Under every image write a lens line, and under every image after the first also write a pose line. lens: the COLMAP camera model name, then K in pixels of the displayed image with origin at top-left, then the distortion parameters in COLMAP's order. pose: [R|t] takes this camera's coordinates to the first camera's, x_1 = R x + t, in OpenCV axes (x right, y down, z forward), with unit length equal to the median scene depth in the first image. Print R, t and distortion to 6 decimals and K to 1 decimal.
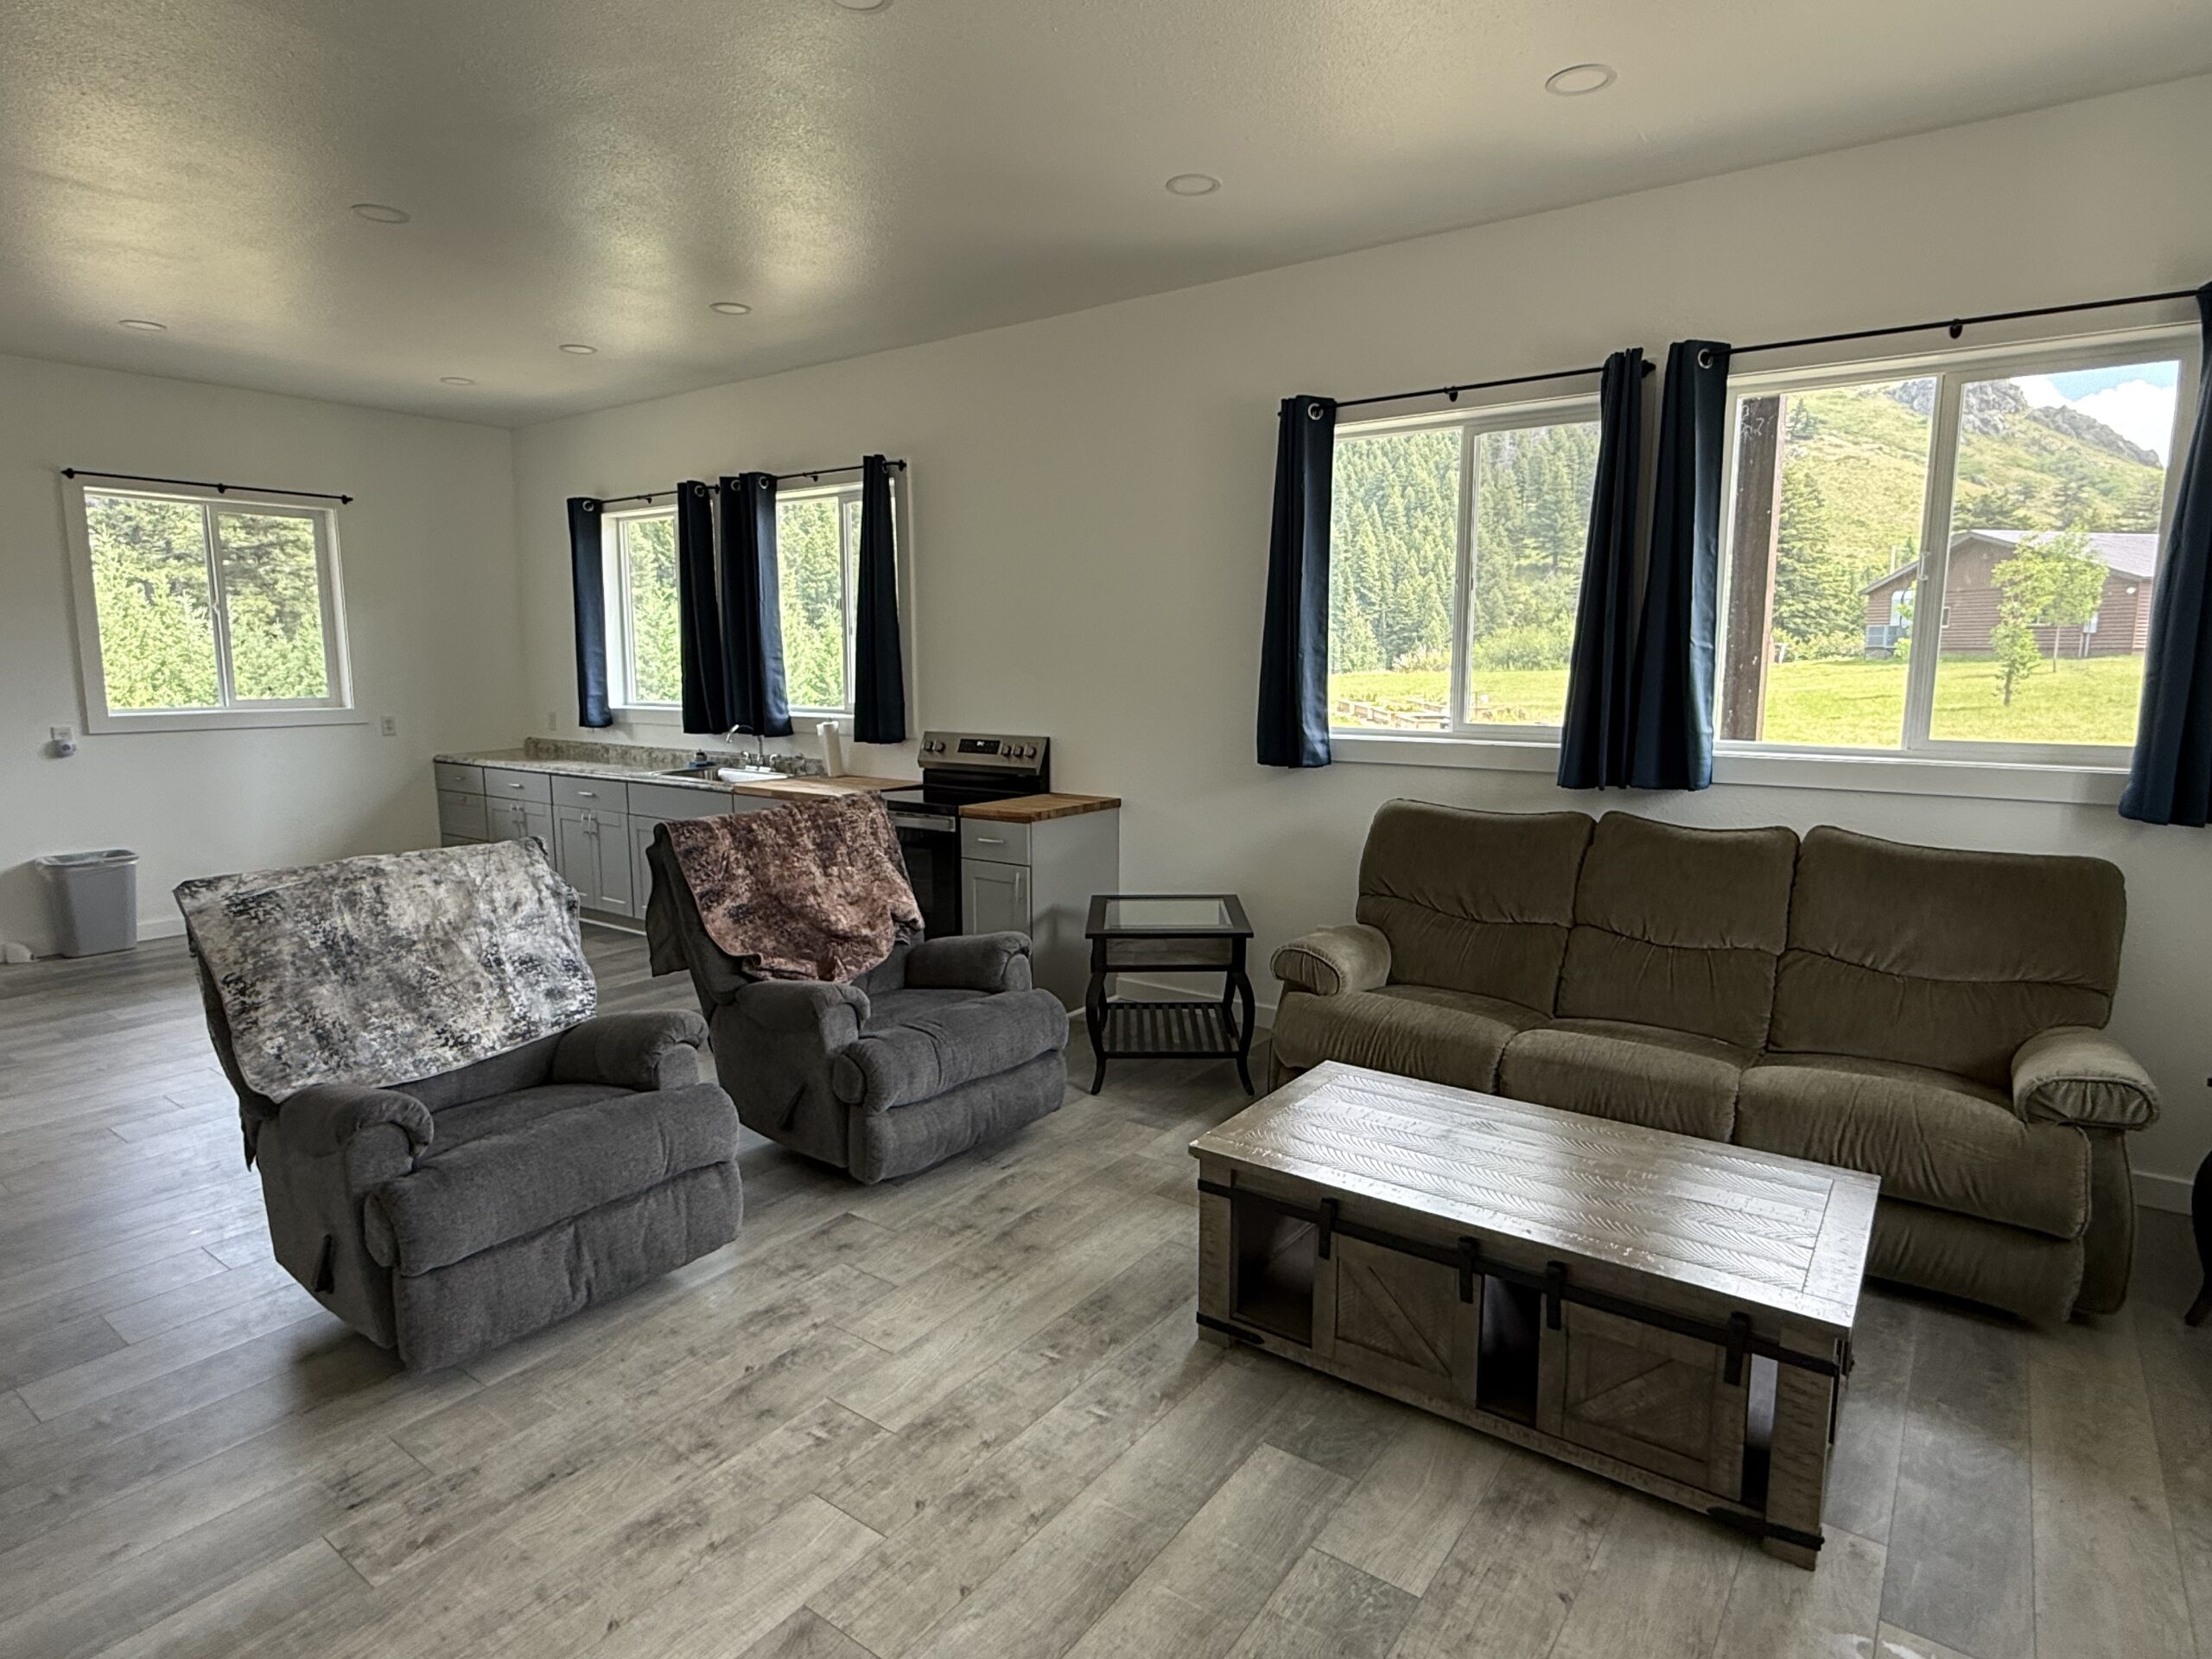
lens RADIAL K [[1214.7, 0, 1113.2], [0, 1214.7, 827.5], [0, 0, 1]] dist [-0.005868, -0.000358]
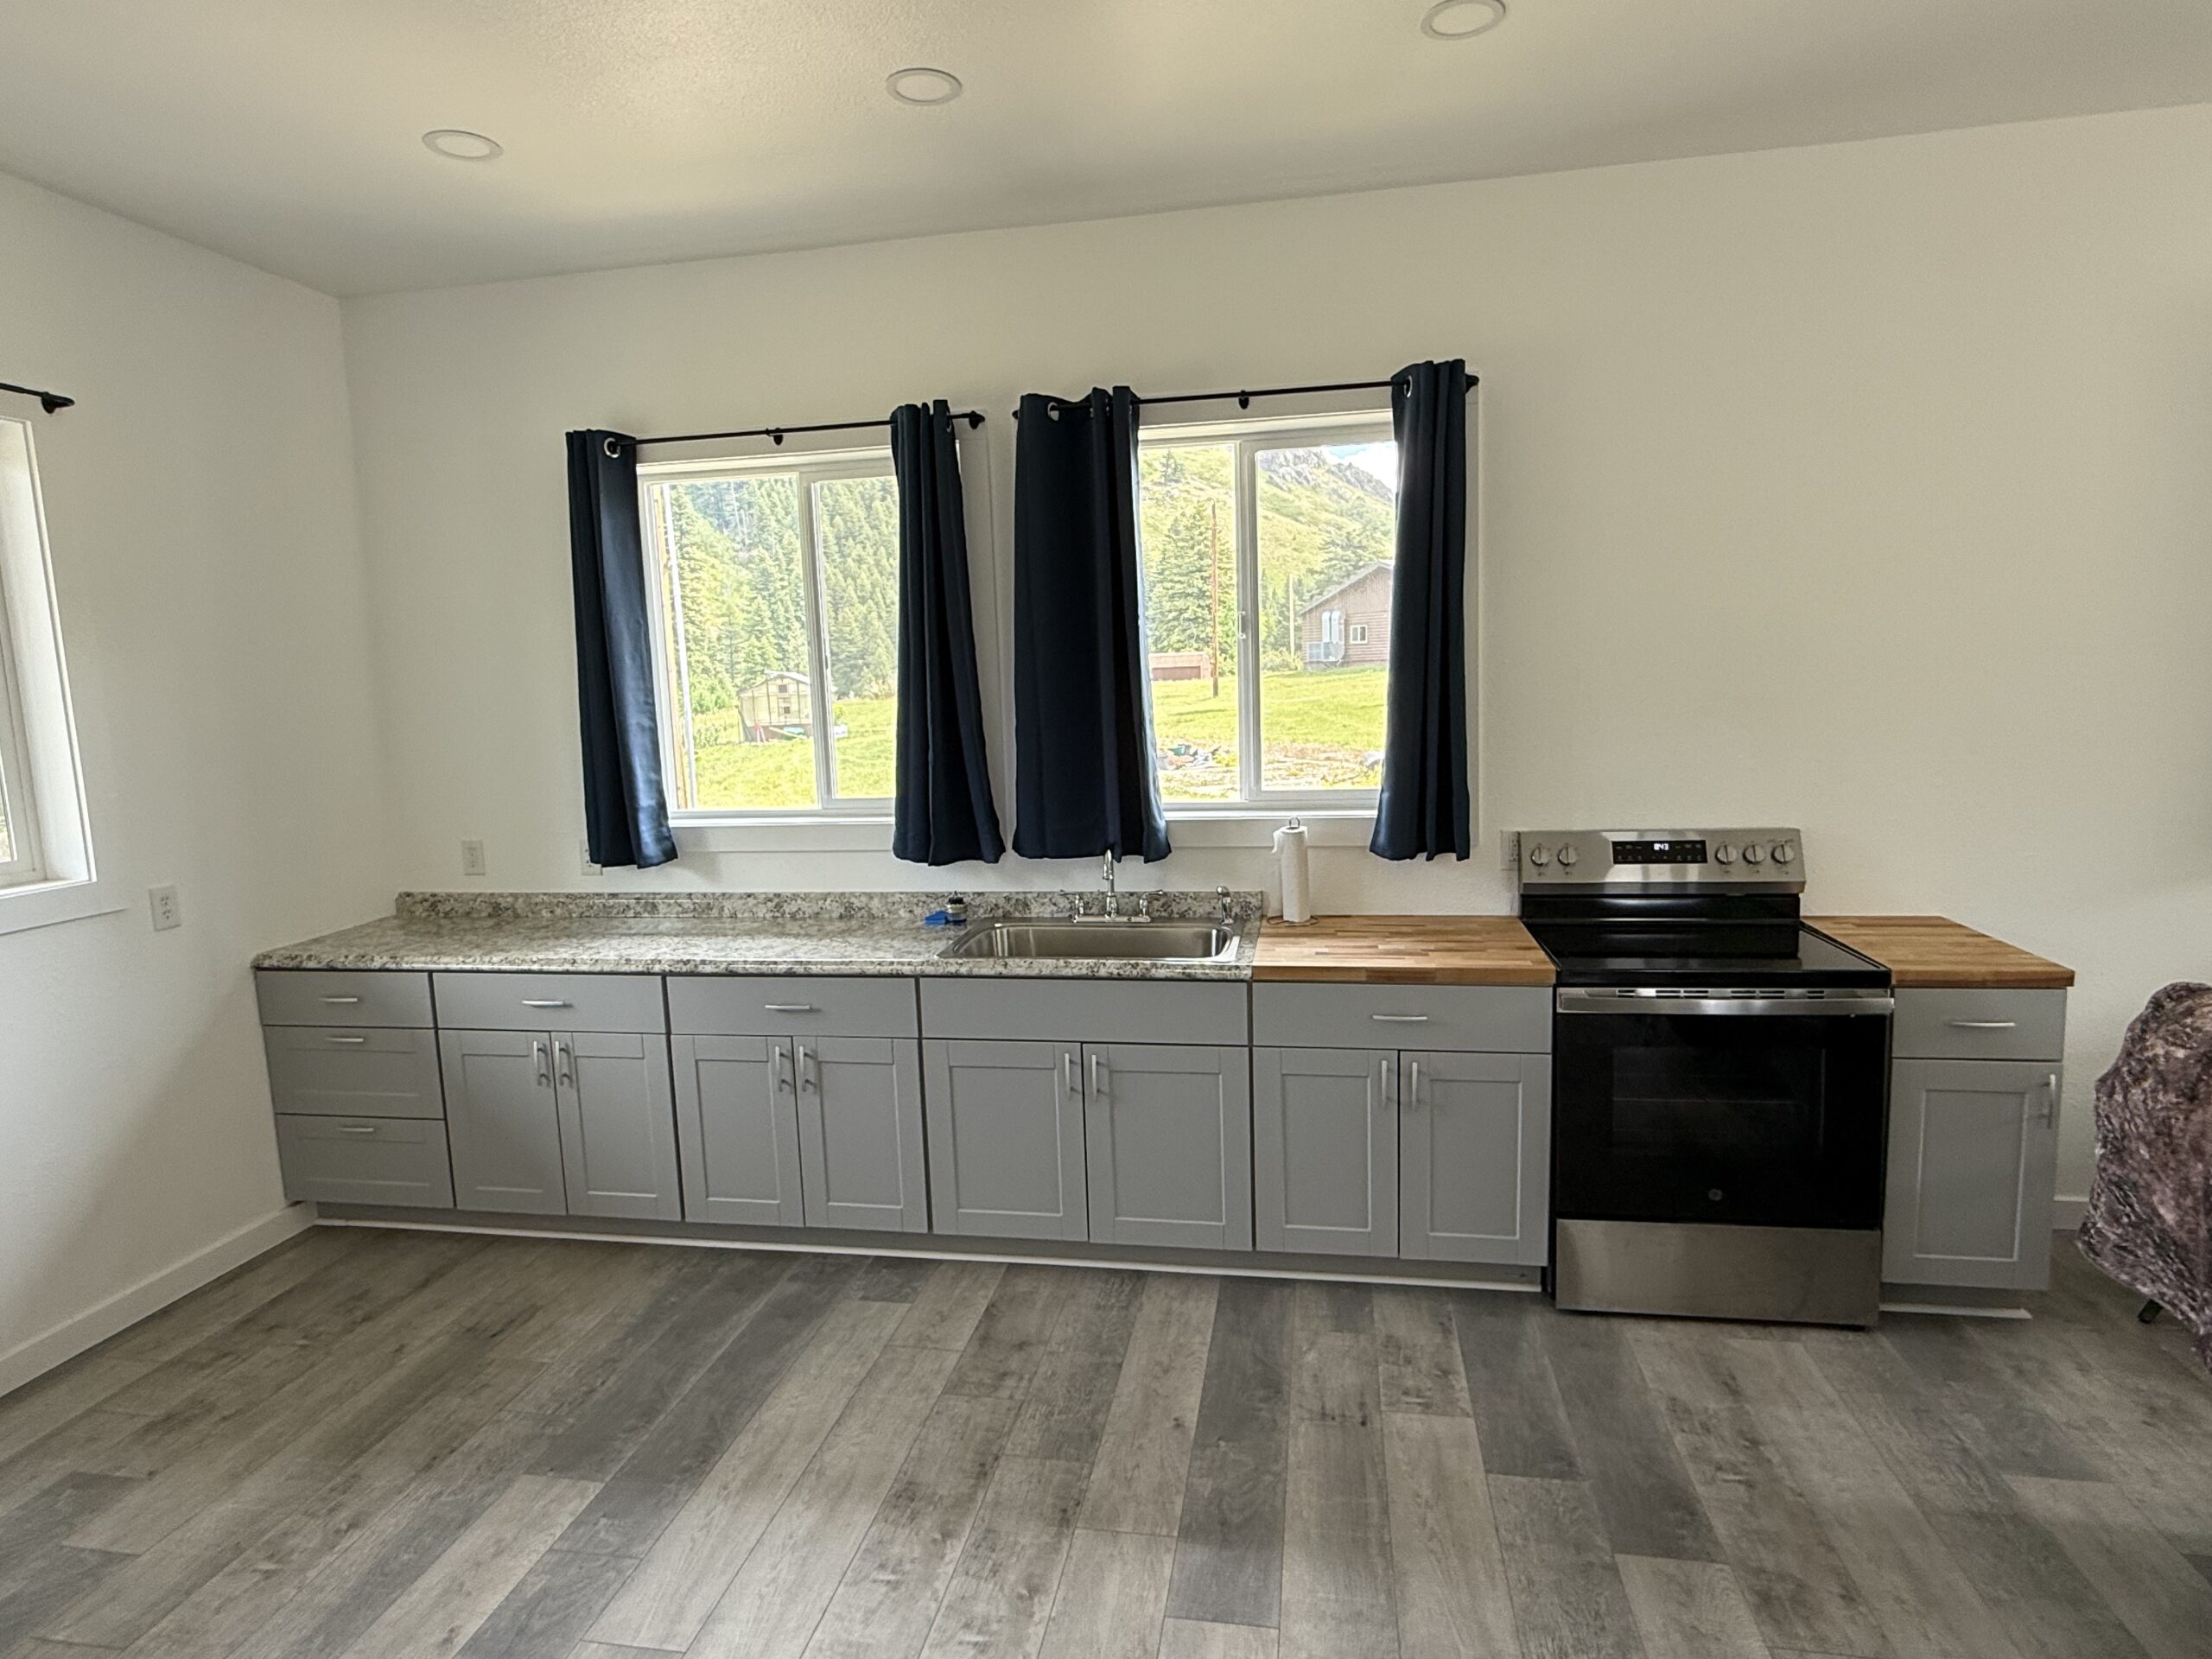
lens RADIAL K [[1214.7, 0, 1104.2], [0, 1214.7, 824.0], [0, 0, 1]] dist [-0.005868, -0.000358]
pose [[0.899271, -0.084498, 0.429153, -0.328394], [0.095428, 0.995428, -0.003970, -0.055451], [-0.426856, 0.044523, 0.903223, 0.303941]]
